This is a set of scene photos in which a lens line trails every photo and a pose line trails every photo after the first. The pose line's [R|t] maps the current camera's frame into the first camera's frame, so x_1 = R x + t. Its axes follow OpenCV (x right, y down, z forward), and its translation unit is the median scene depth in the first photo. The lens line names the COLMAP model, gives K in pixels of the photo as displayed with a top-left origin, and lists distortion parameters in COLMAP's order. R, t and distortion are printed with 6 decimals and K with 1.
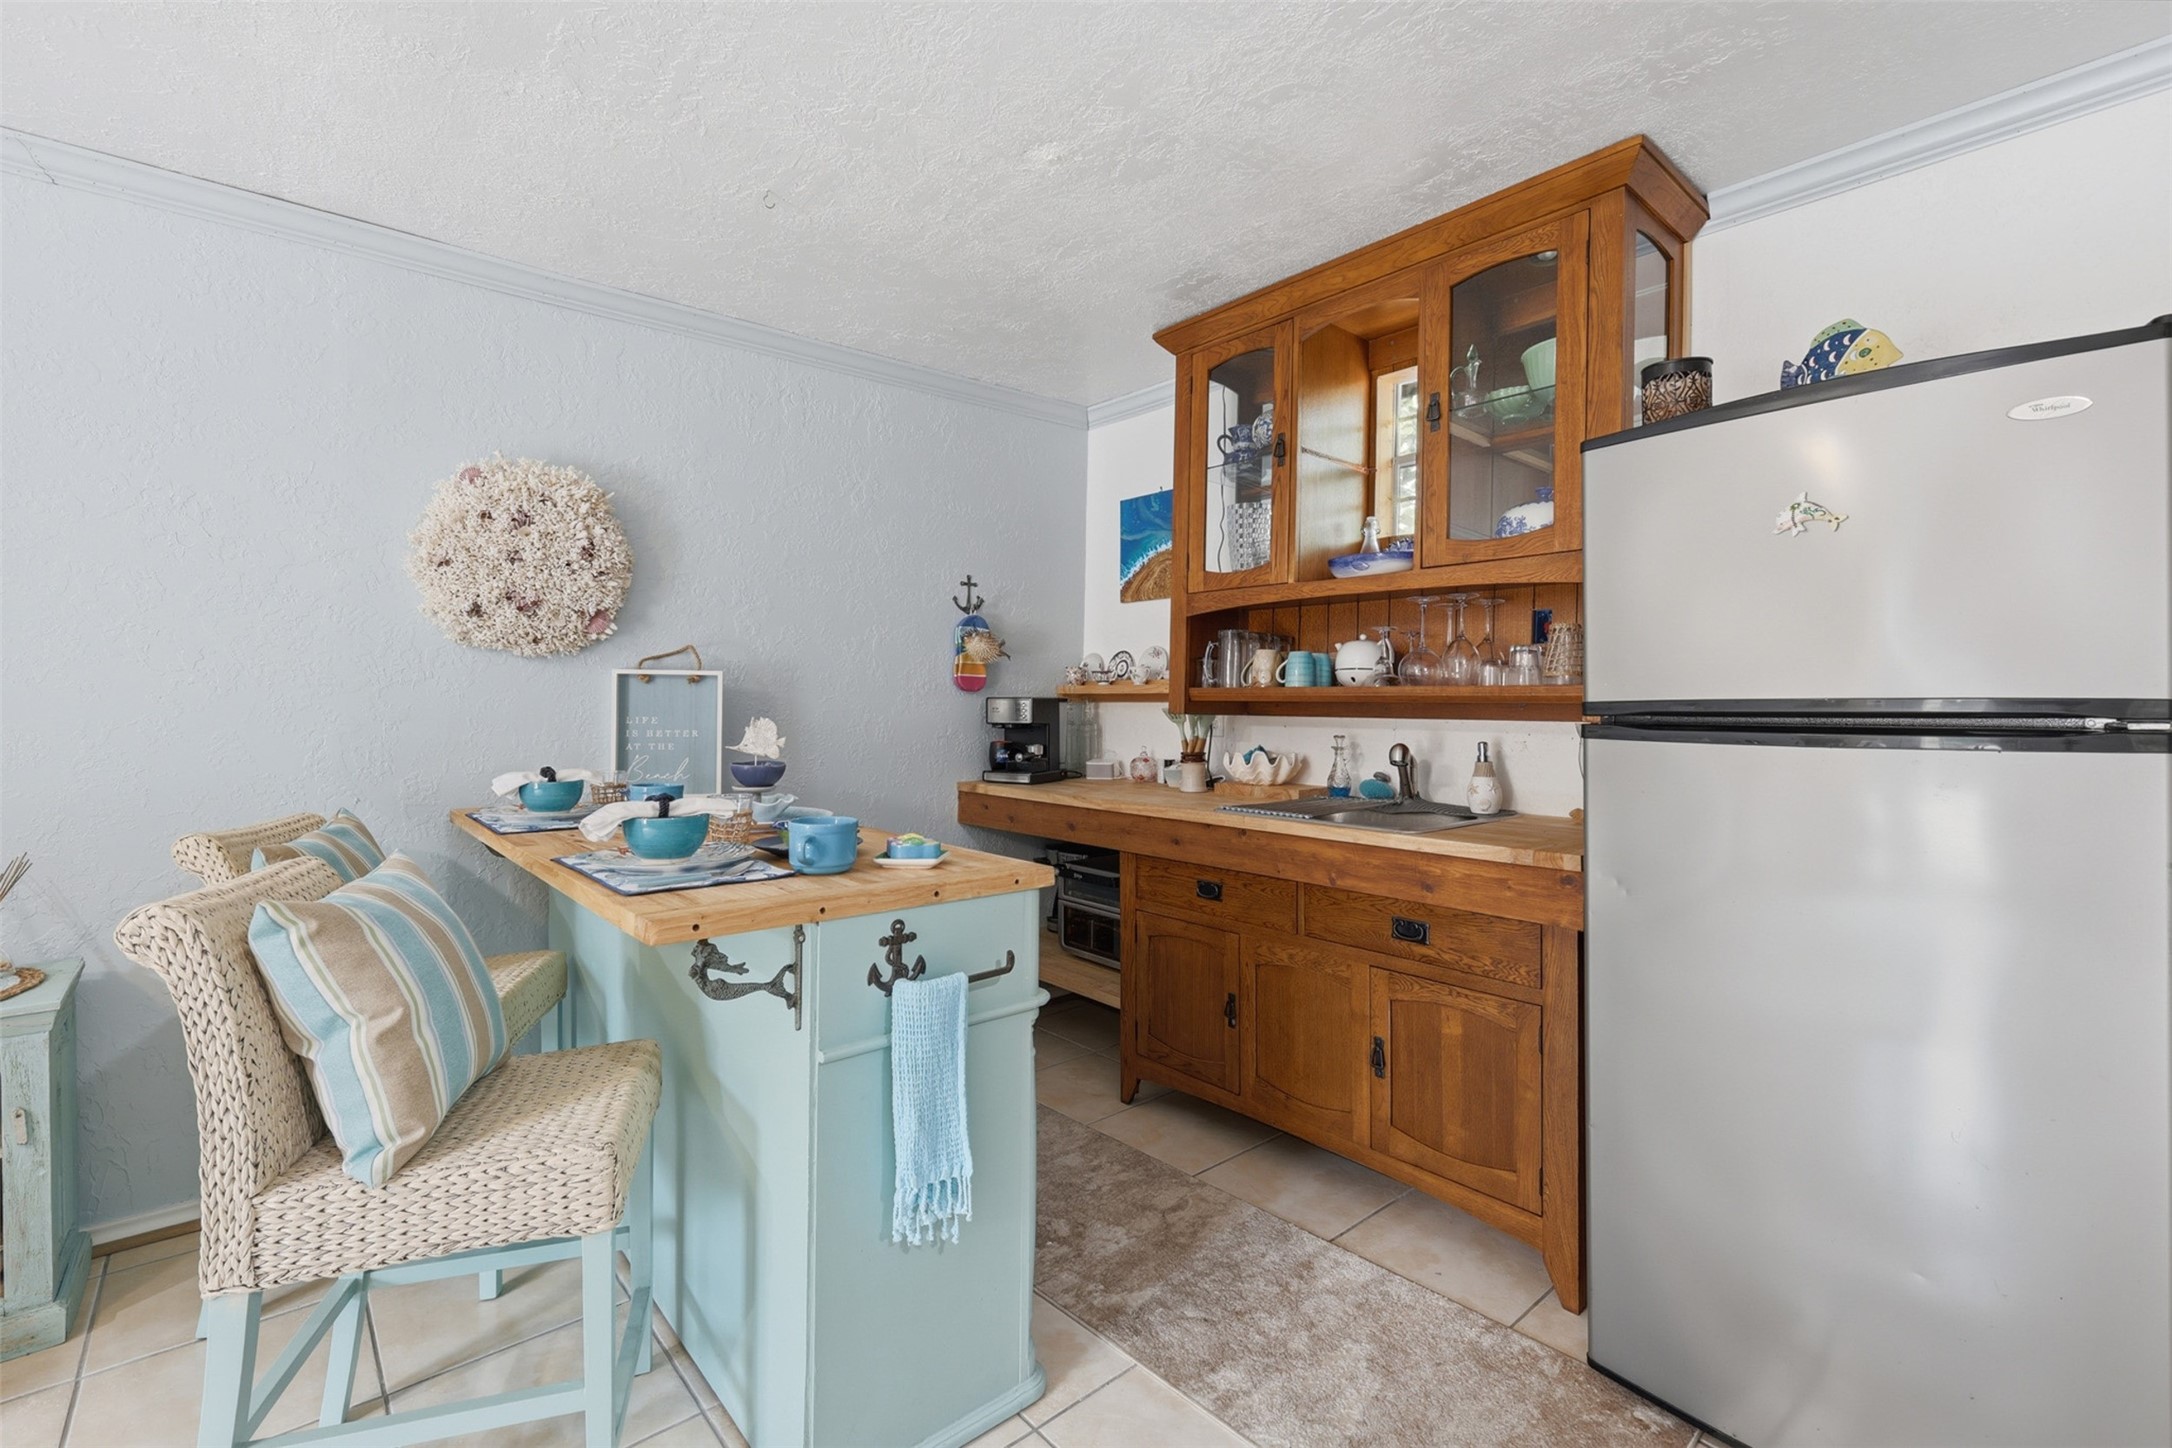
lens RADIAL K [[954.6, 0, 1079.3], [0, 954.6, 709.9], [0, 0, 1]] dist [0.003186, -0.000591]
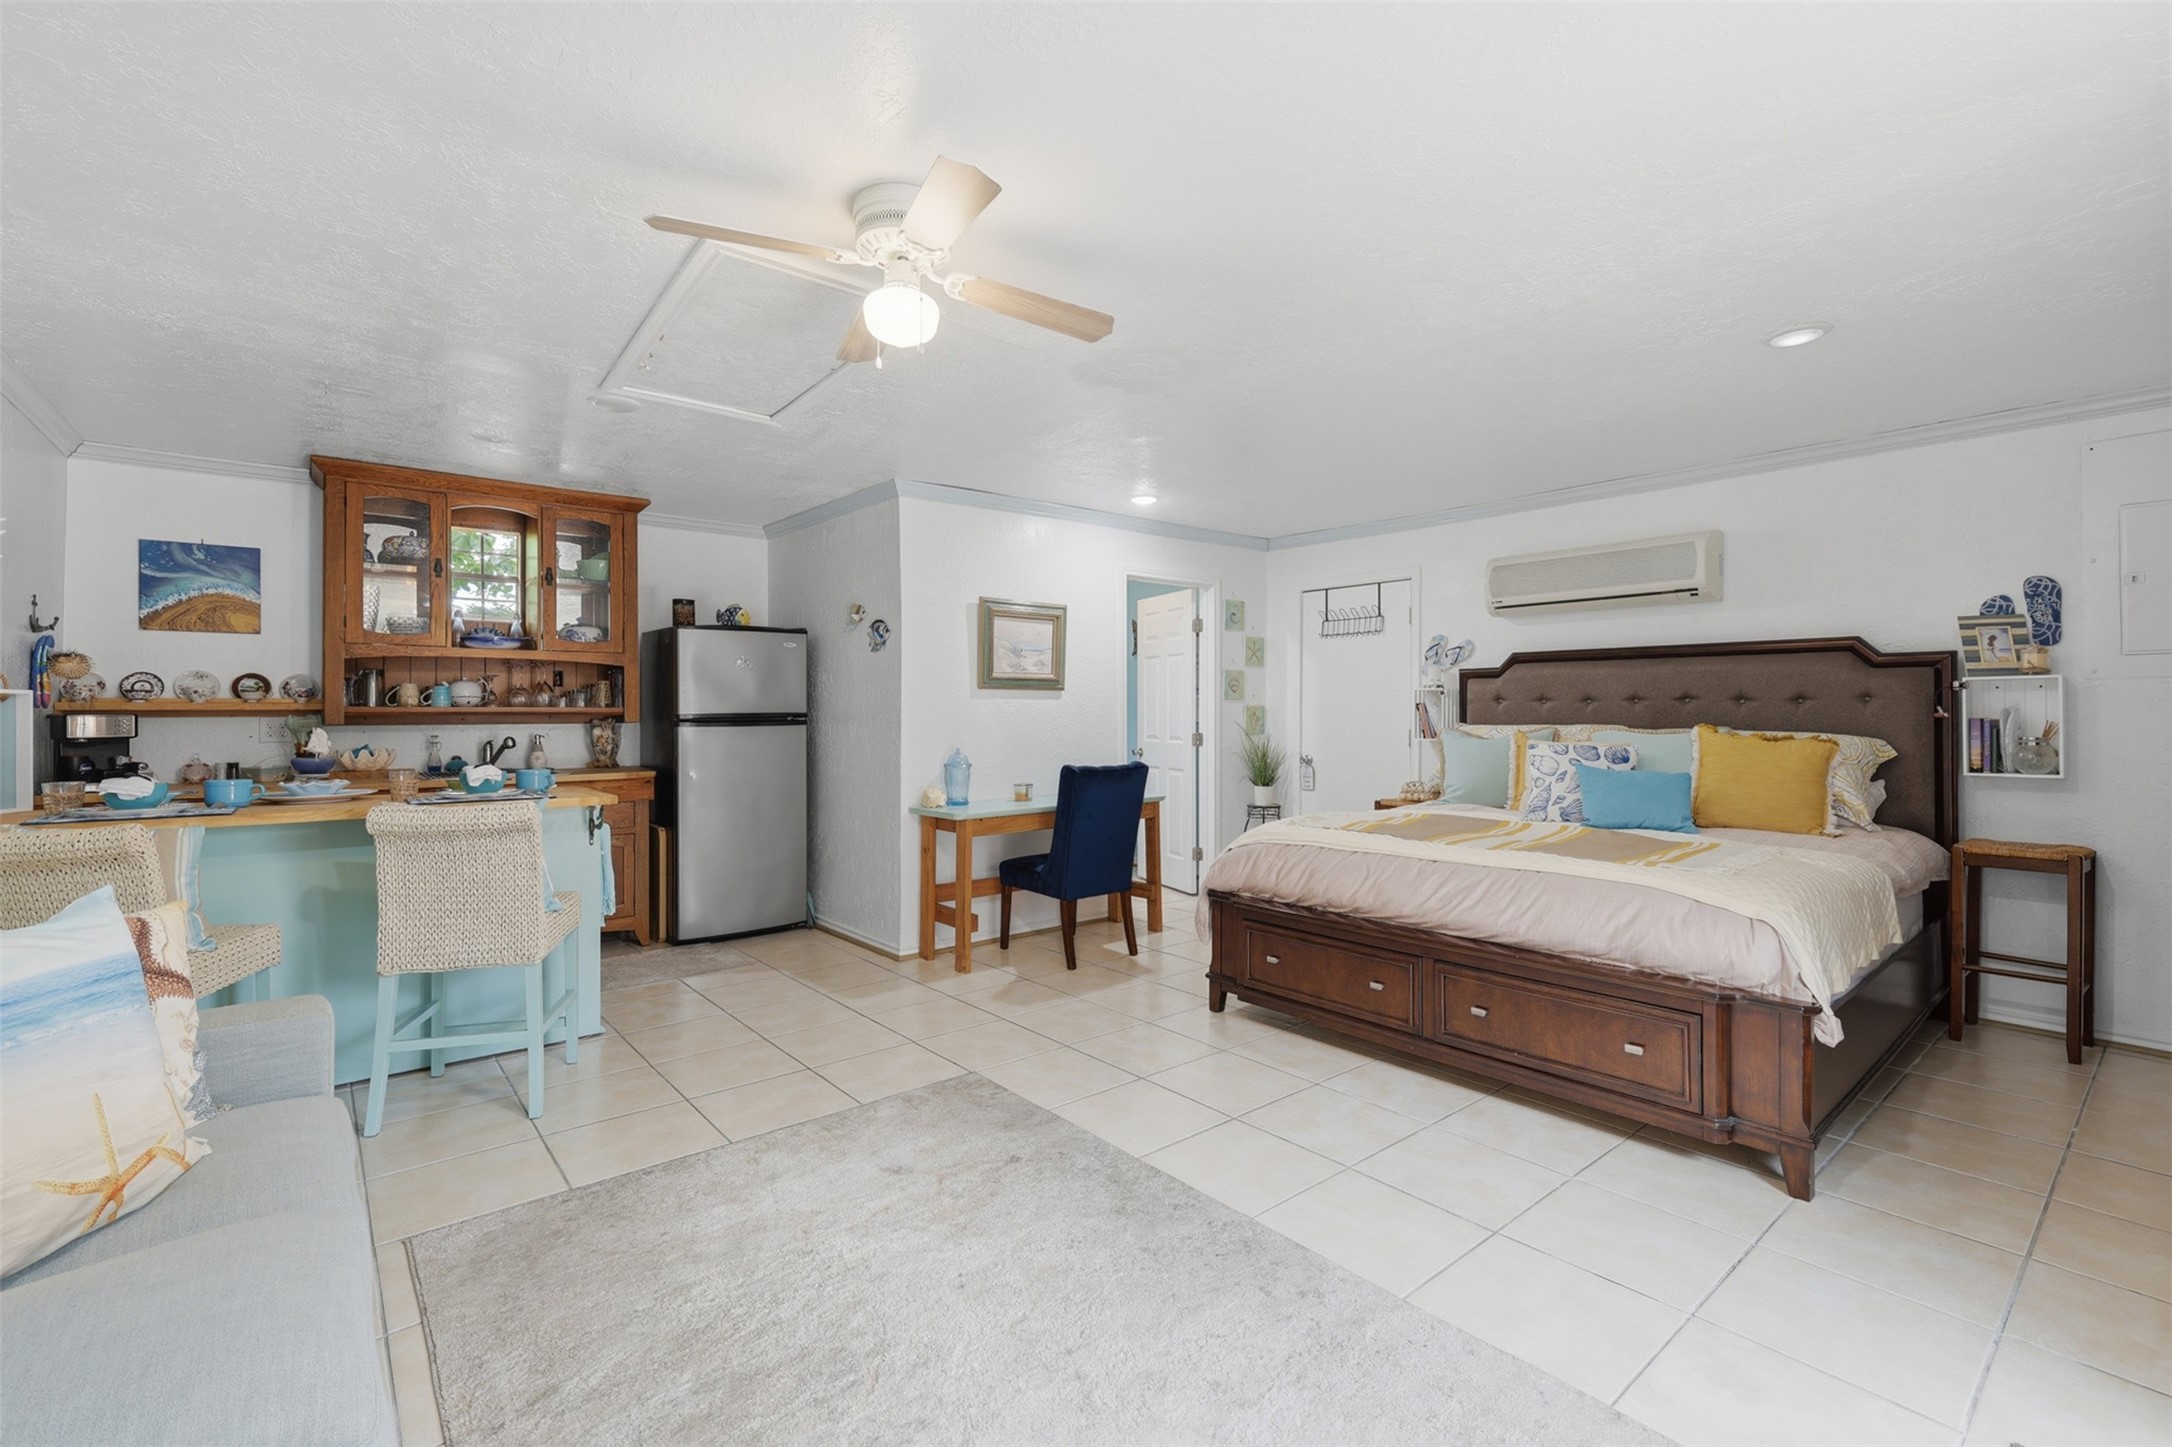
lens RADIAL K [[954.6, 0, 1081.2], [0, 954.6, 714.9], [0, 0, 1]] dist [0.003186, -0.000591]
pose [[0.021747, -0.007959, 0.999732, -1.296322], [0.010720, 0.999913, 0.007727, -0.009014], [-0.999706, 0.010549, 0.021830, -0.166913]]
